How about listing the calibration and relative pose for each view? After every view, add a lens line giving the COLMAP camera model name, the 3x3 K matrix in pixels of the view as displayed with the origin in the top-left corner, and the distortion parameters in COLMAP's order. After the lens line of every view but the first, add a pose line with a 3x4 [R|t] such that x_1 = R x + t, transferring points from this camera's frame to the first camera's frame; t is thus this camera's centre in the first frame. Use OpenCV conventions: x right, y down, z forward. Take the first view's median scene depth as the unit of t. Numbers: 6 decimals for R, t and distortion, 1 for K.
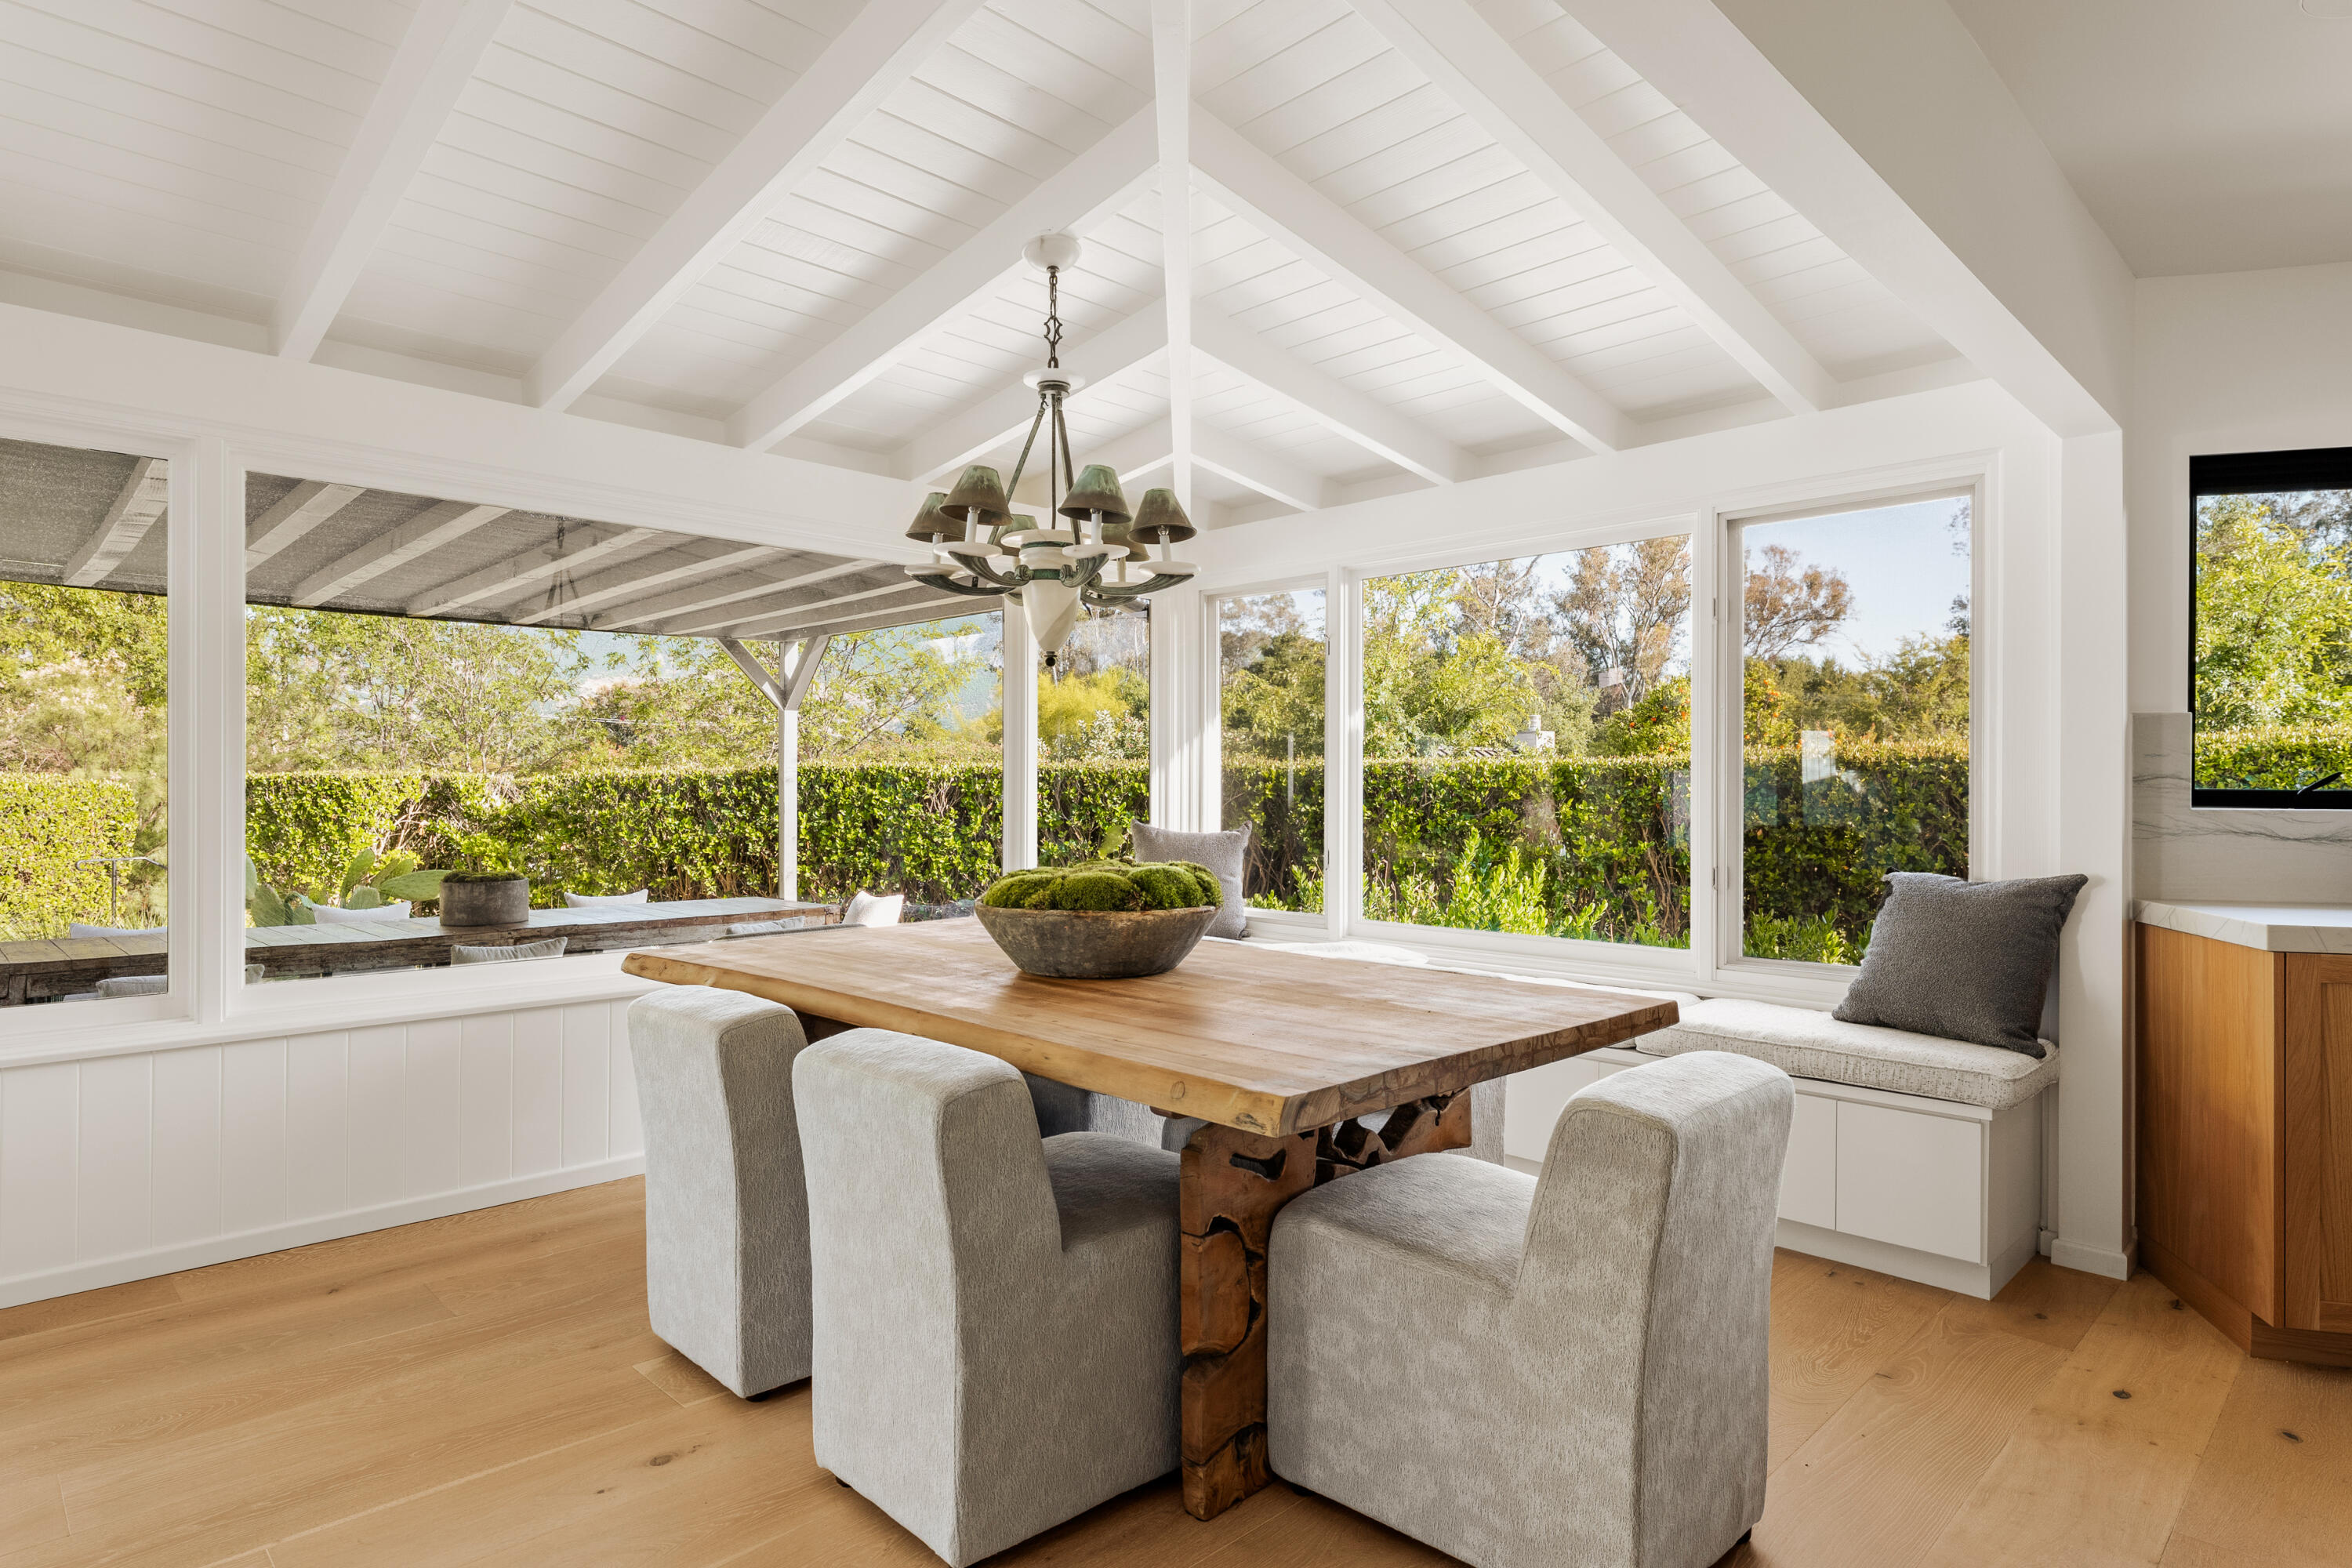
lens RADIAL K [[1261.7, 0, 1176.0], [0, 1261.7, 784.0], [0, 0, 1]] dist [0.020521, 0.000168]
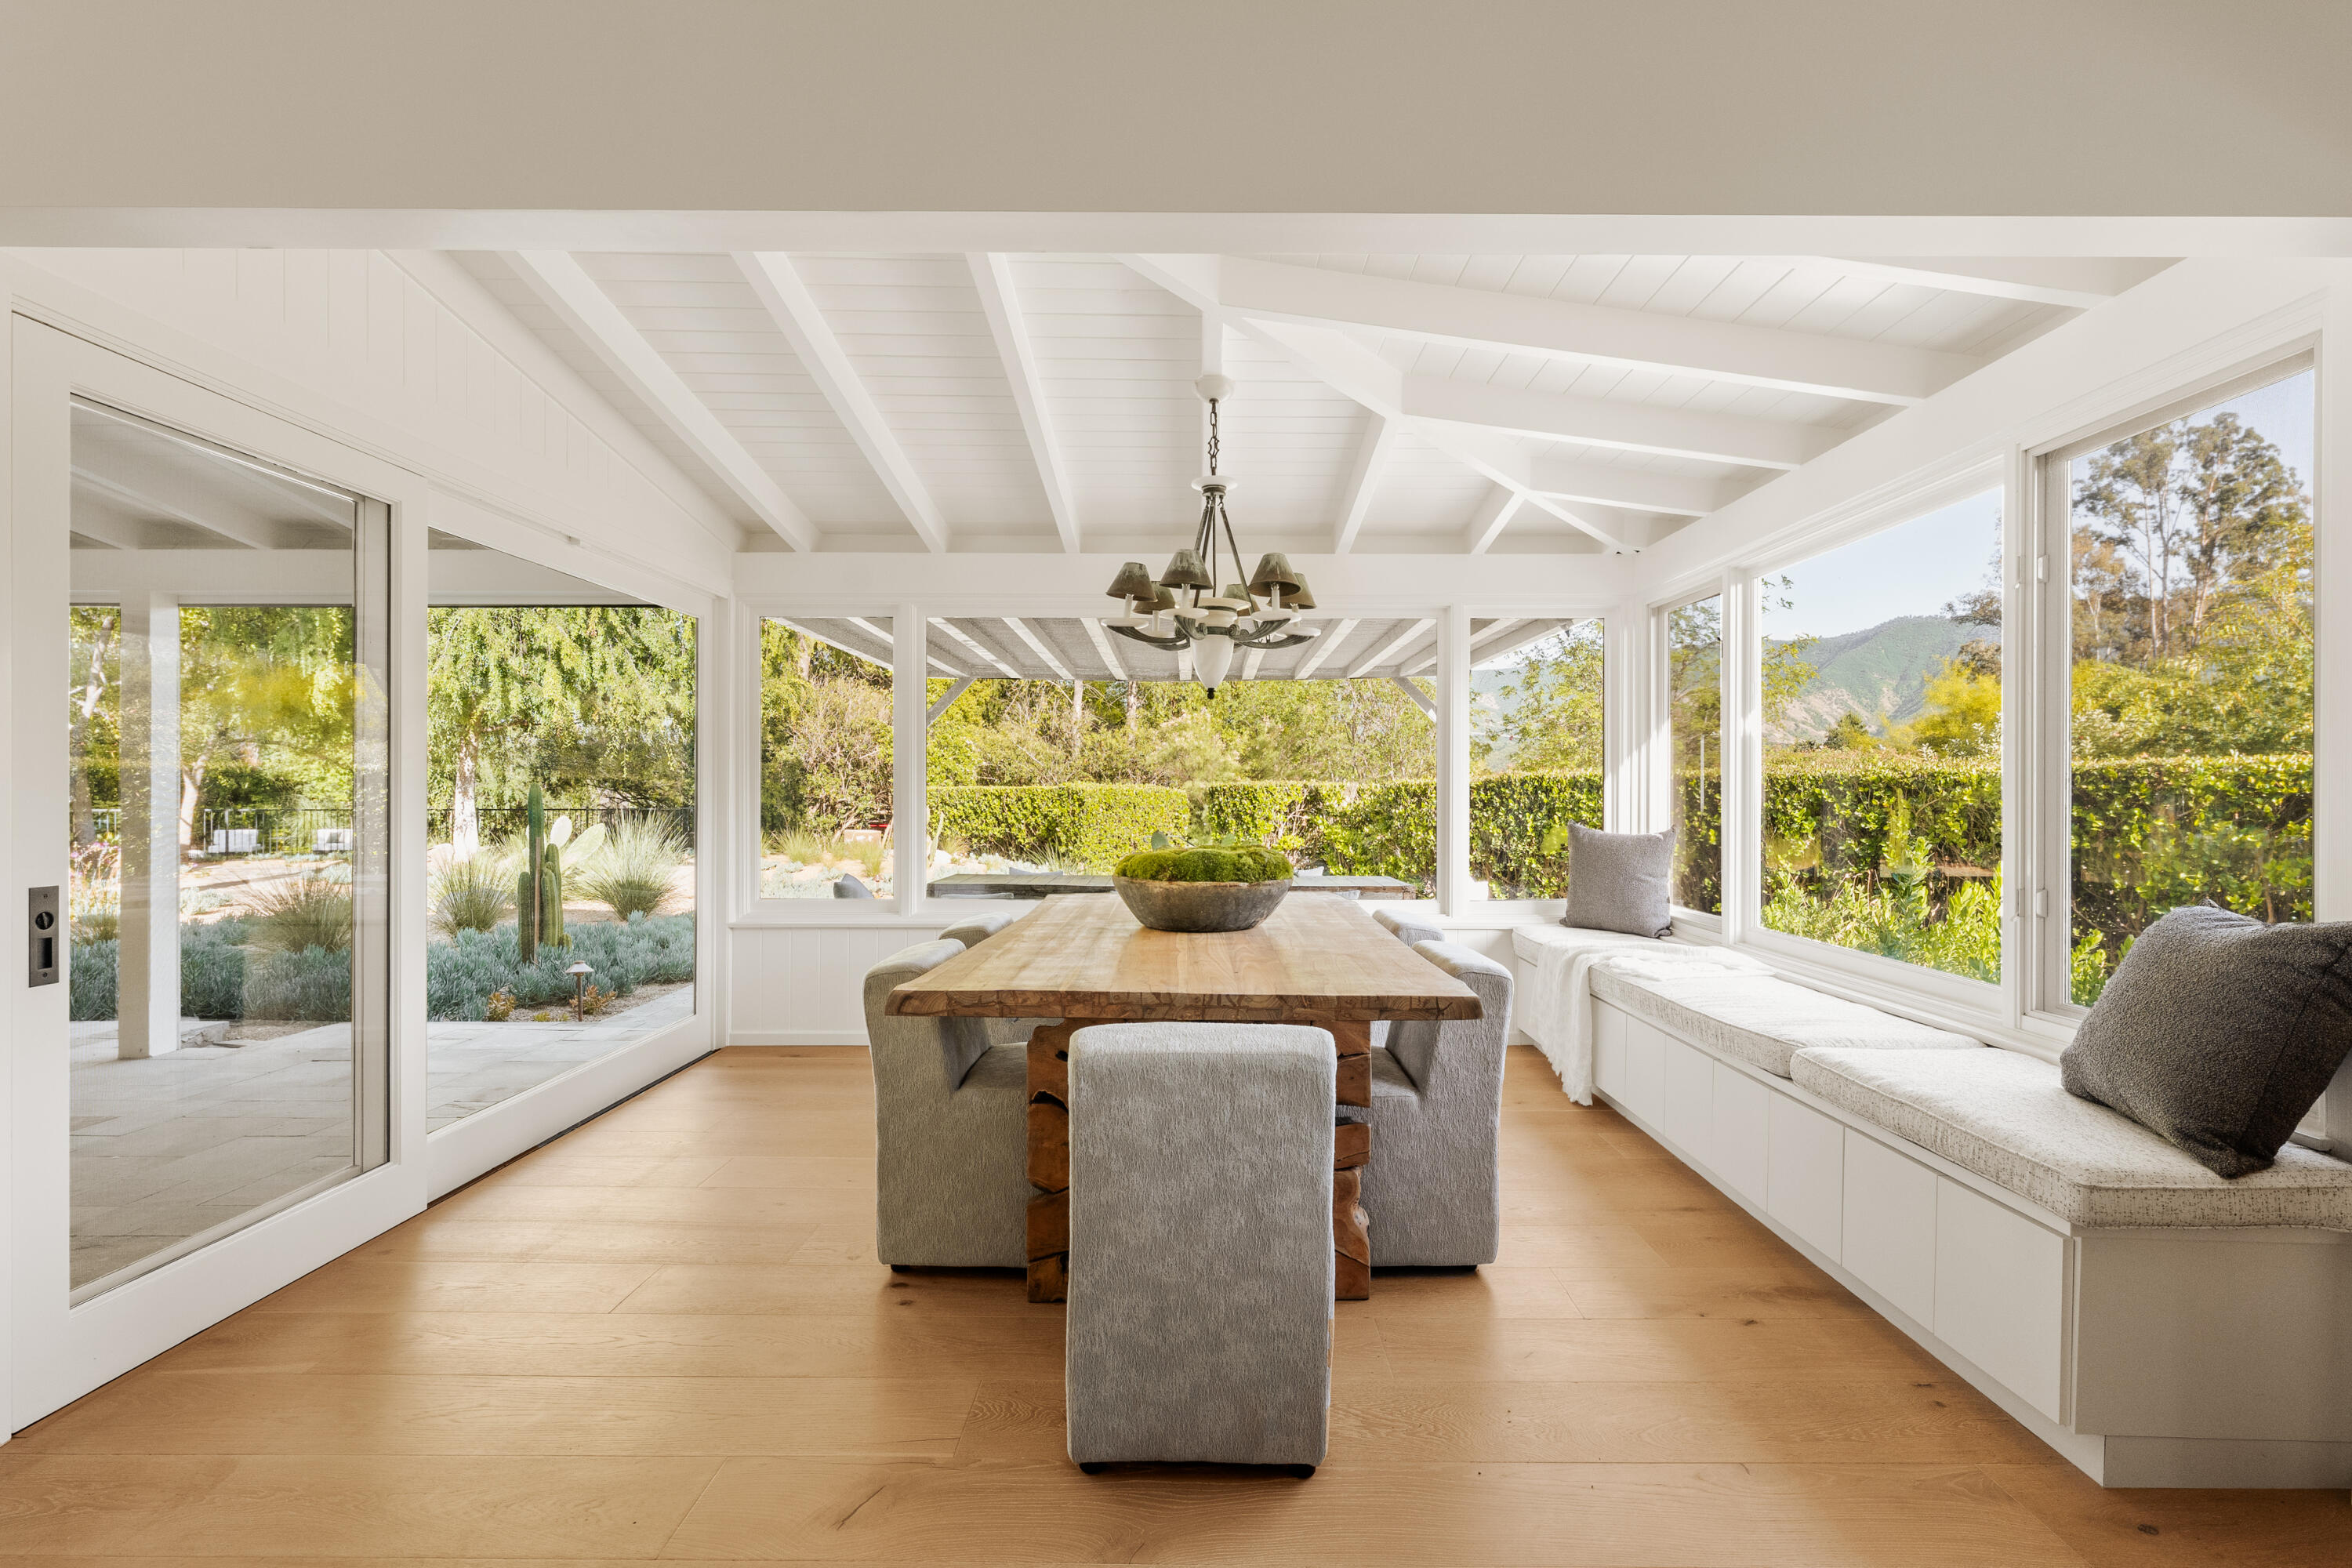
lens RADIAL K [[1054.1, 0, 1176.0], [0, 1054.1, 784.0], [0, 0, 1]] dist [-0.011295, 0.000241]
pose [[0.707158, -0.004549, -0.707041, 0.281588], [-0.000464, 0.999976, -0.006898, 0.002217], [0.707056, 0.005206, 0.707139, 0.080965]]
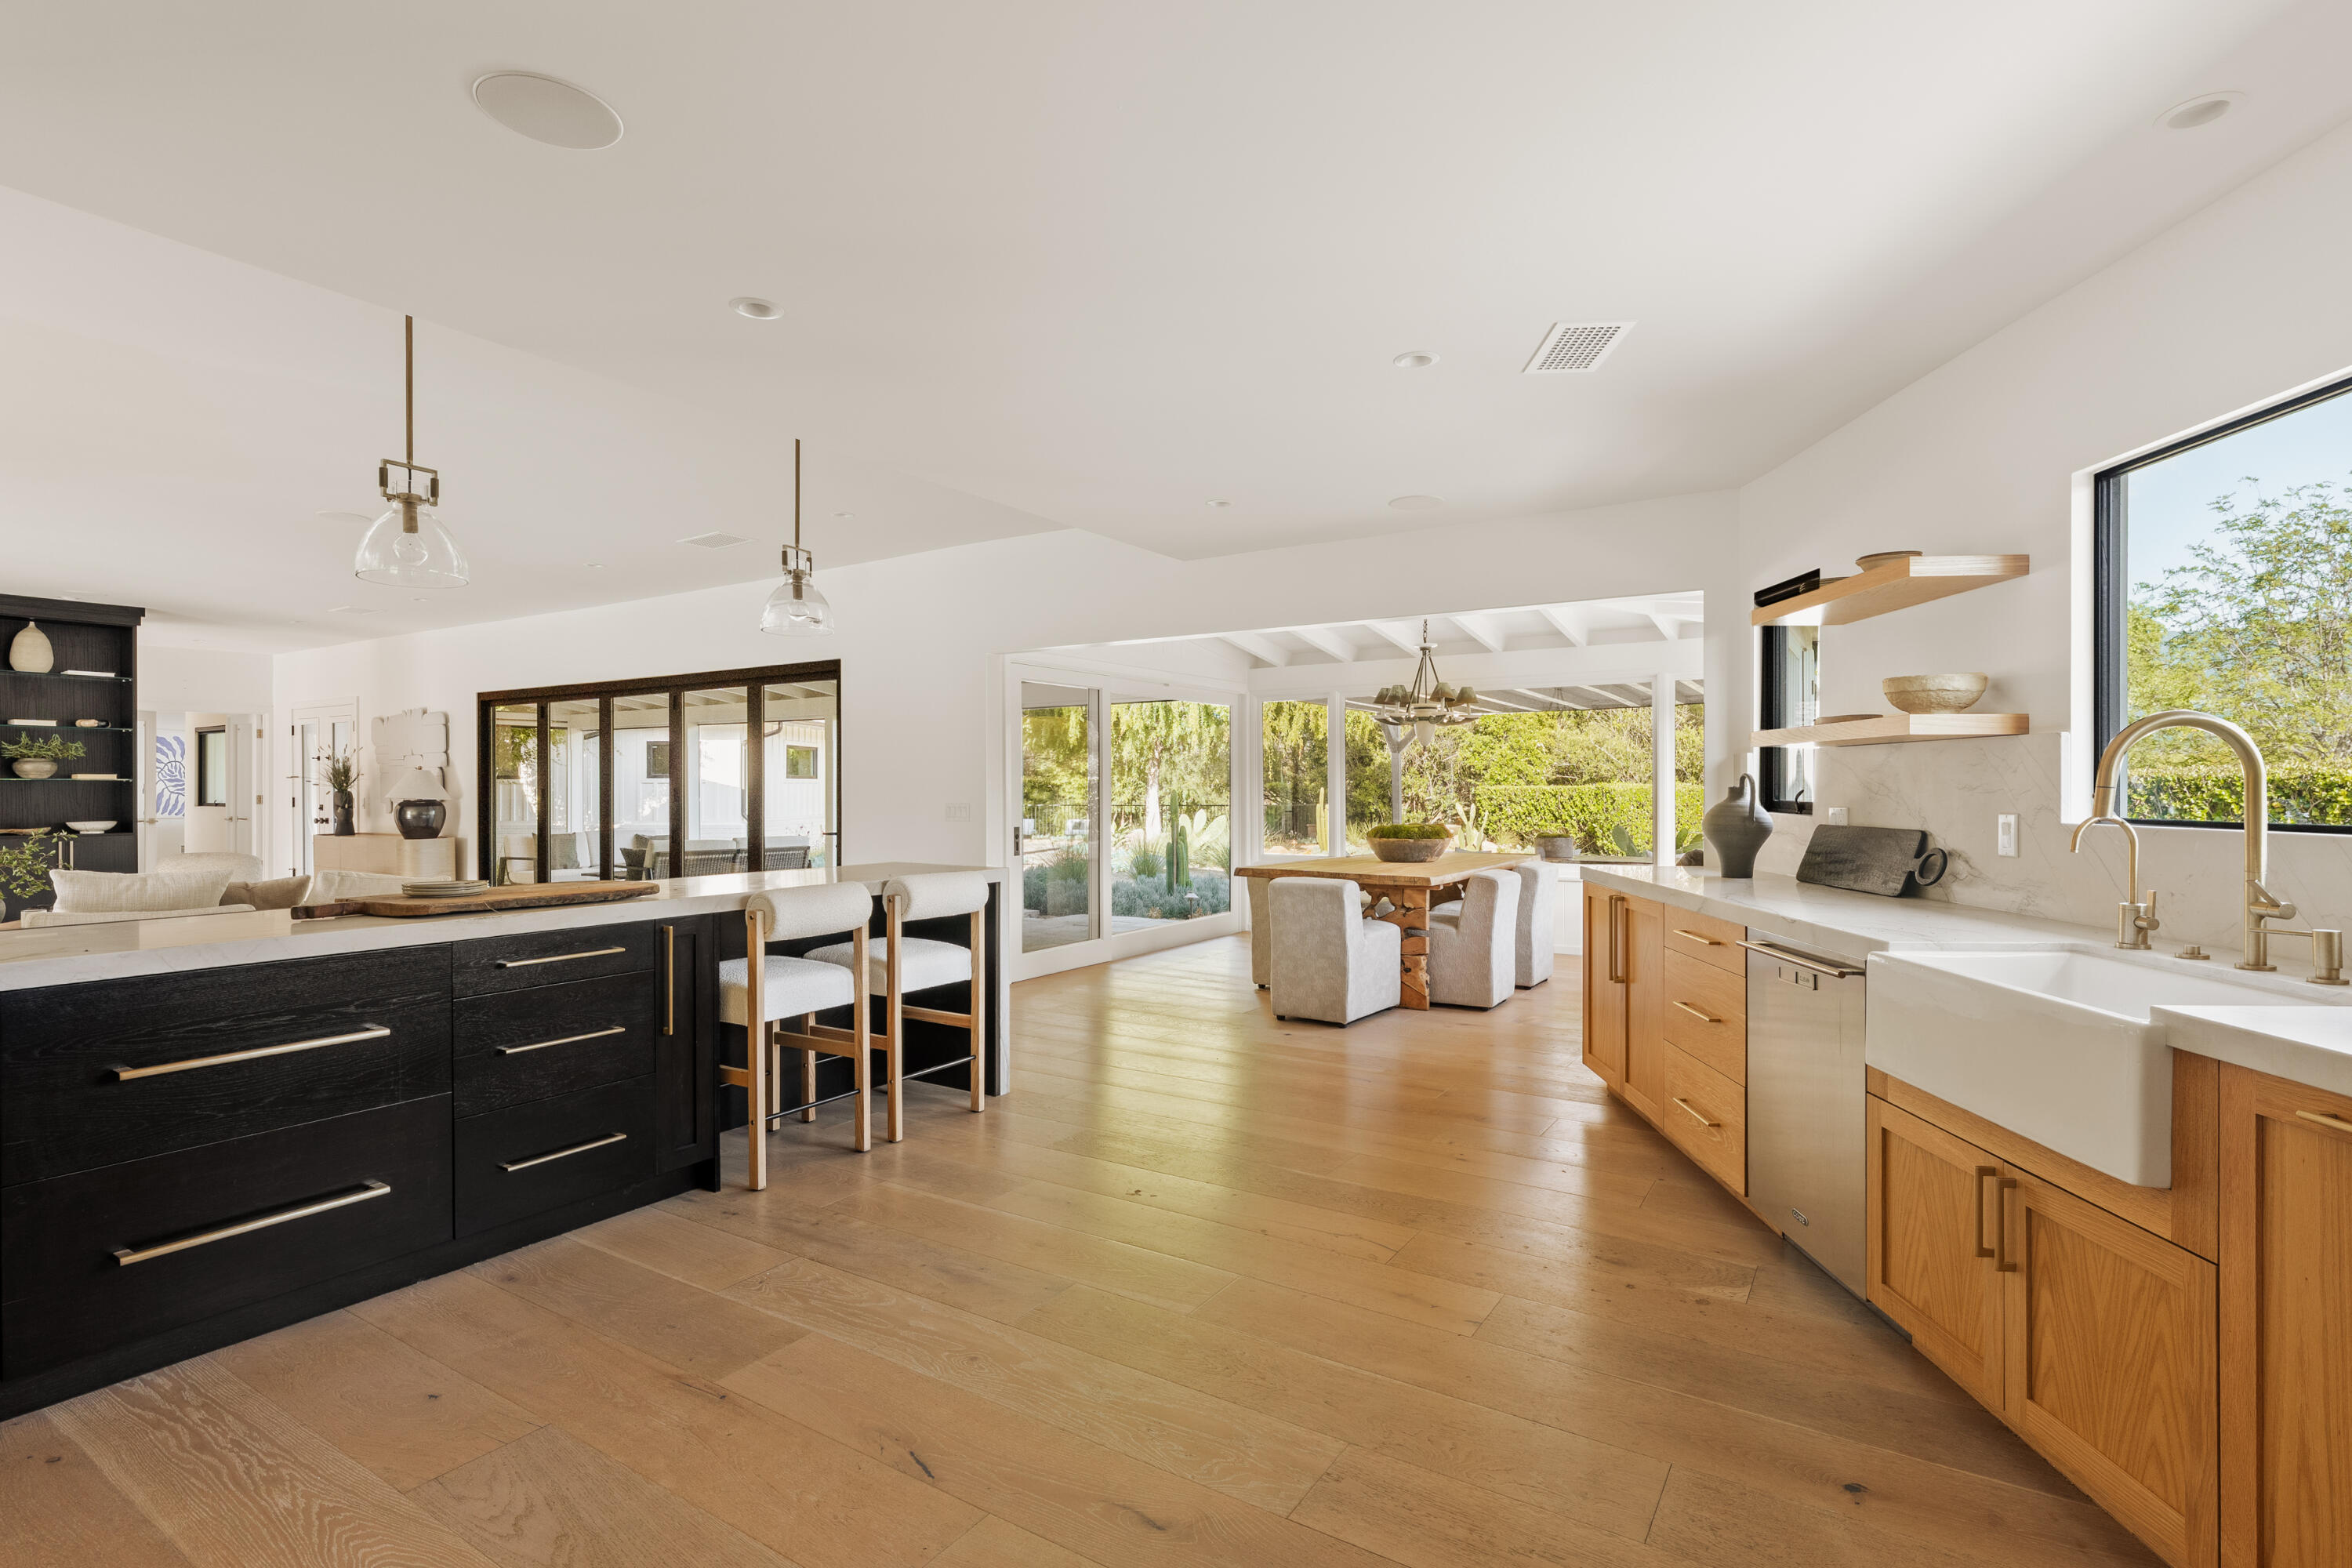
lens RADIAL K [[1054.1, 0, 1176.0], [0, 1054.1, 784.0], [0, 0, 1]] dist [-0.011295, 0.000241]
pose [[0.201896, -0.006785, -0.979383, 0.895827], [0.005845, 0.999967, -0.005722, -0.007106], [0.979389, -0.004569, 0.201929, 0.005083]]
